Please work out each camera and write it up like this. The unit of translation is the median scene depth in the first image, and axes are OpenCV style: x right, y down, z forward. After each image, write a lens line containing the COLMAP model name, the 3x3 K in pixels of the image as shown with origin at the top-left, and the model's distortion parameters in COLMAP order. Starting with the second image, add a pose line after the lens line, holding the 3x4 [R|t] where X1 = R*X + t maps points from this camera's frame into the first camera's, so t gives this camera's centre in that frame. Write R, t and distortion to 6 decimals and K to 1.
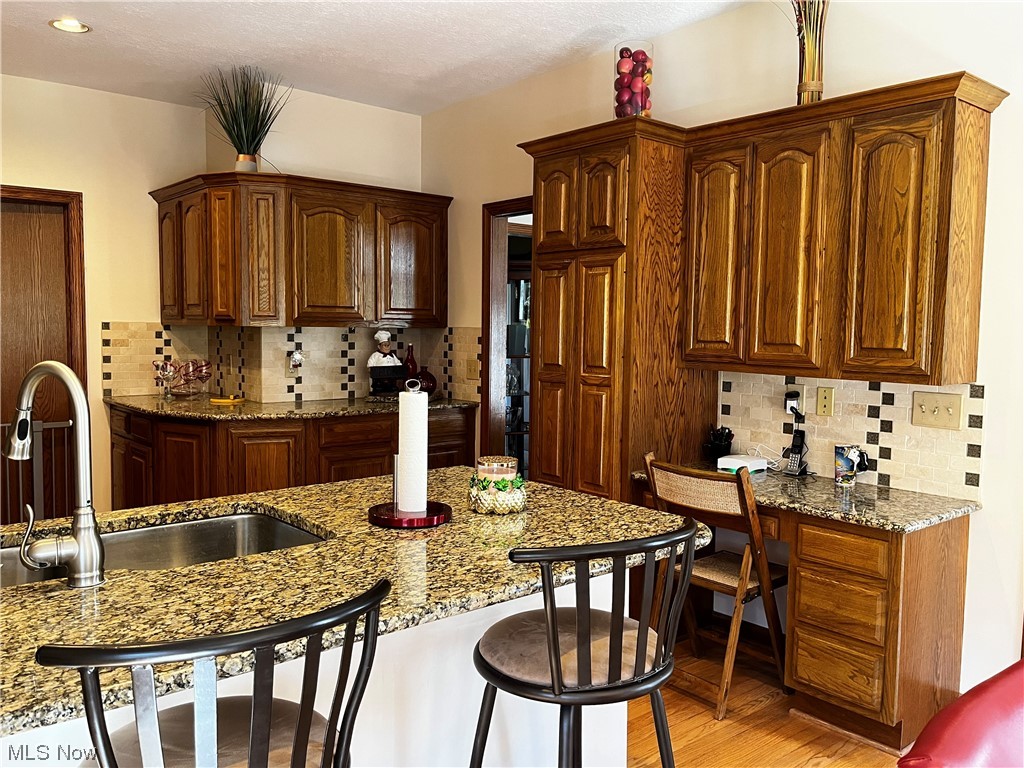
lens RADIAL K [[809.6, 0, 514.2], [0, 809.6, 384.7], [0, 0, 1]] dist [0.017220, 0.001071]
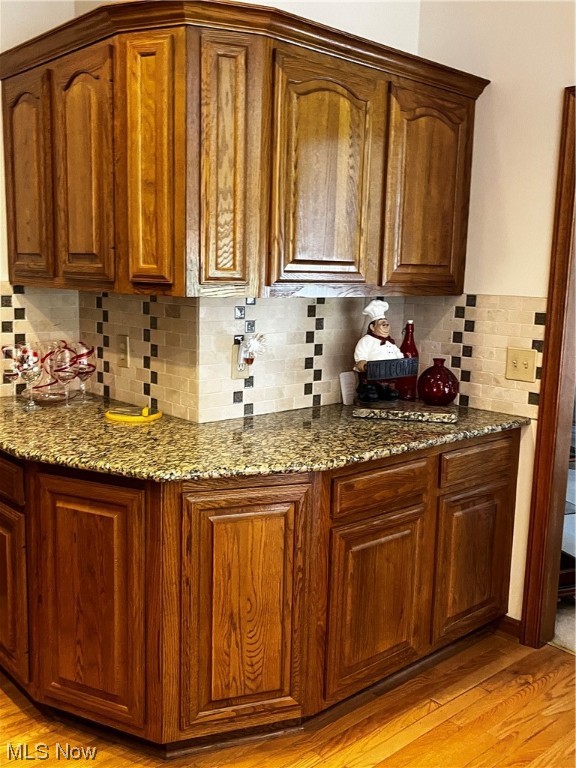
lens RADIAL K [[754.3, 0, 285.8], [0, 754.3, 384.8], [0, 0, 1]] dist [0.056359, 0.000000]
pose [[0.999495, 0.009516, 0.030316, -0.258467], [-0.011851, 0.996898, 0.077804, -0.048452], [-0.029482, -0.078124, 0.996508, 0.440057]]
